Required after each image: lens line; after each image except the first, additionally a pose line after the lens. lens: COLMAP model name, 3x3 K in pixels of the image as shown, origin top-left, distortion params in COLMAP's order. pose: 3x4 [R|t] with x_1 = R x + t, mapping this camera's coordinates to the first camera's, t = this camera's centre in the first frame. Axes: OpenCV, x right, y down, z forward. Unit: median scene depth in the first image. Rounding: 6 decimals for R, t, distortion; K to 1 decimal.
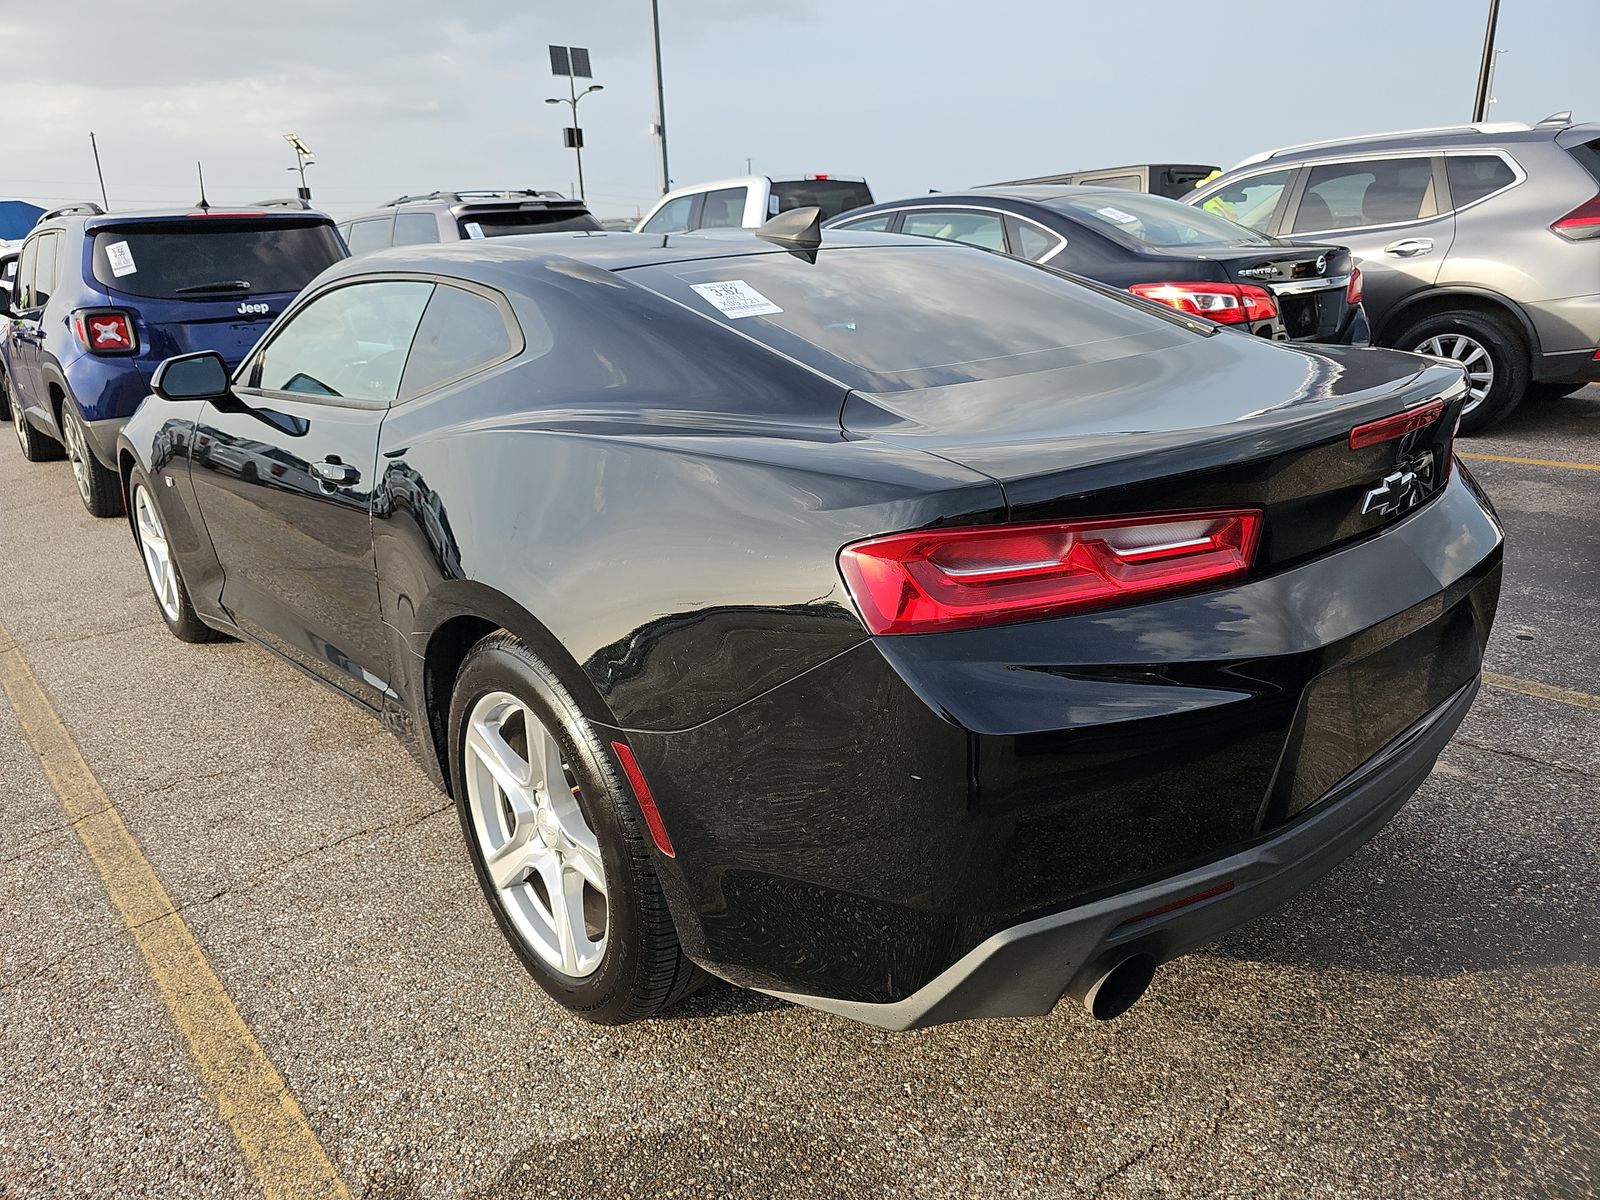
lens RADIAL K [[1083.9, 0, 800.0], [0, 1083.9, 600.0], [0, 0, 1]] dist [0.022544, -0.043815]
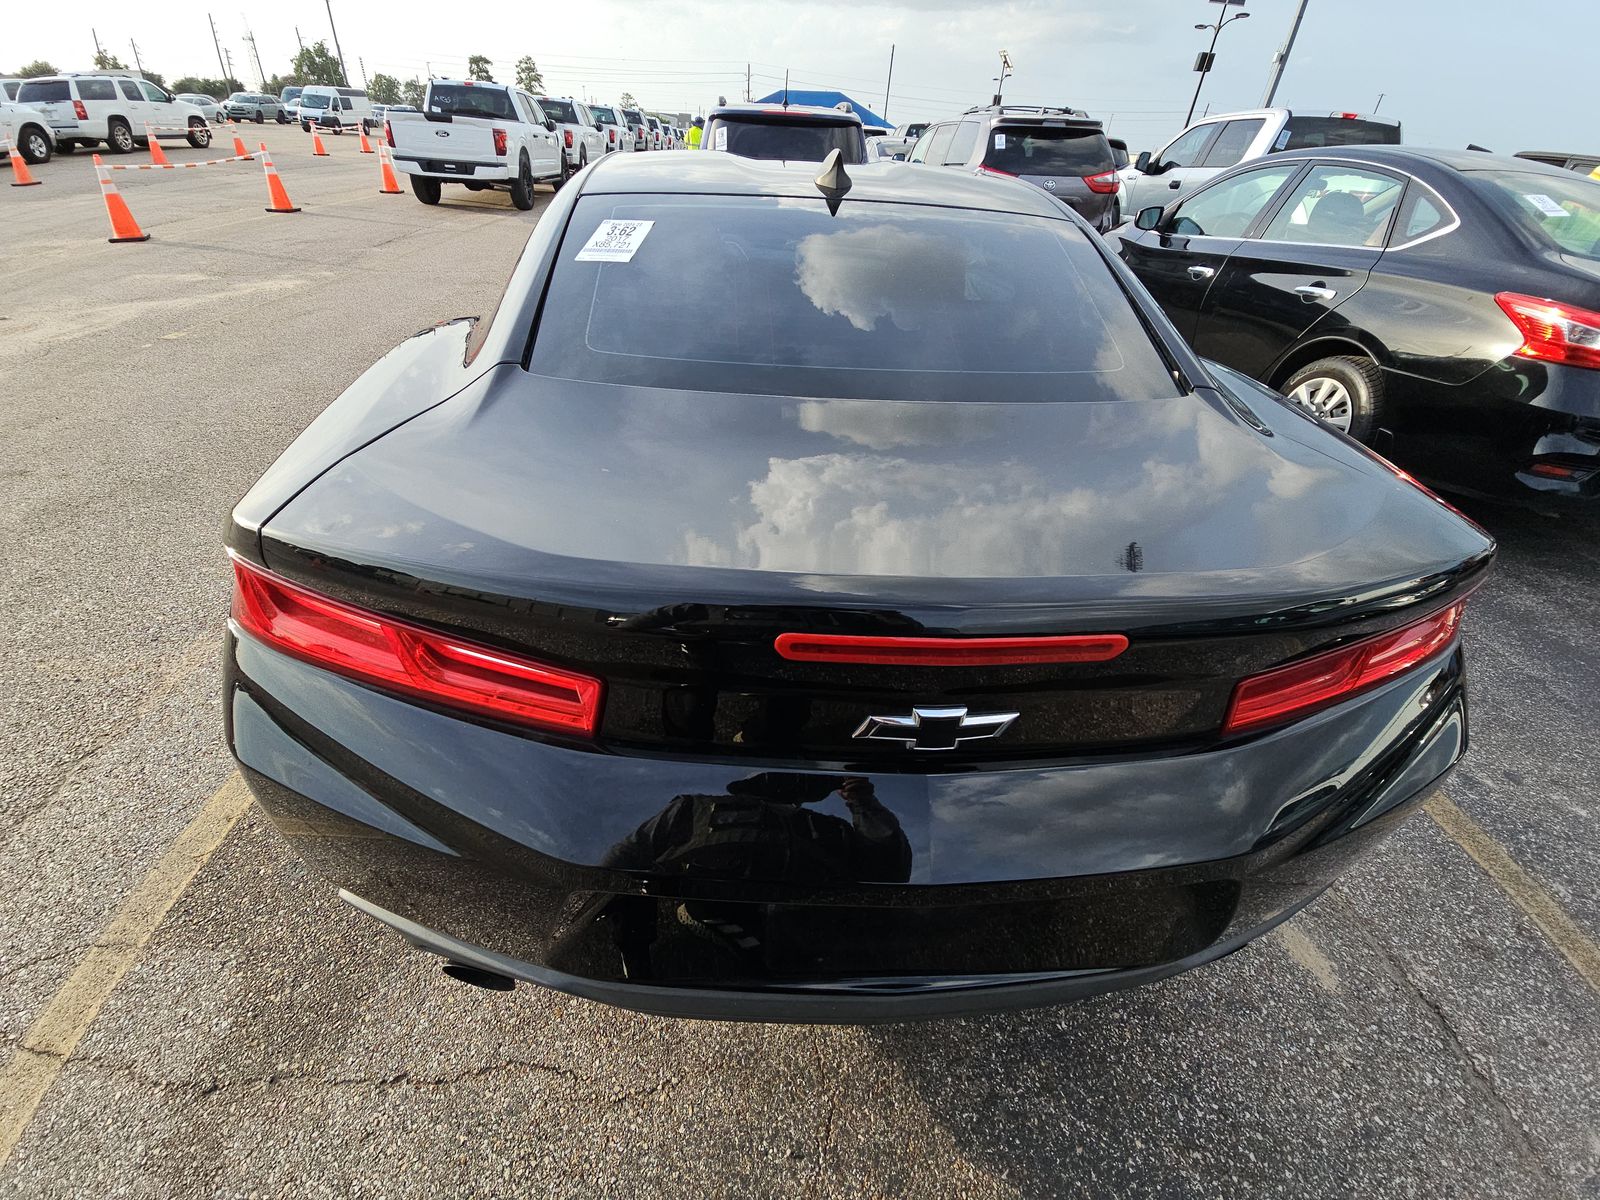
lens RADIAL K [[644.9, 0, 791.8], [0, 644.9, 610.7], [0, 0, 1]] dist [0.023748, -0.019899]
pose [[0.771564, 0.427533, -0.471068, 0.122400], [-0.265965, 0.889465, 0.371637, -0.056115], [0.577886, -0.161454, 0.799988, 0.123401]]
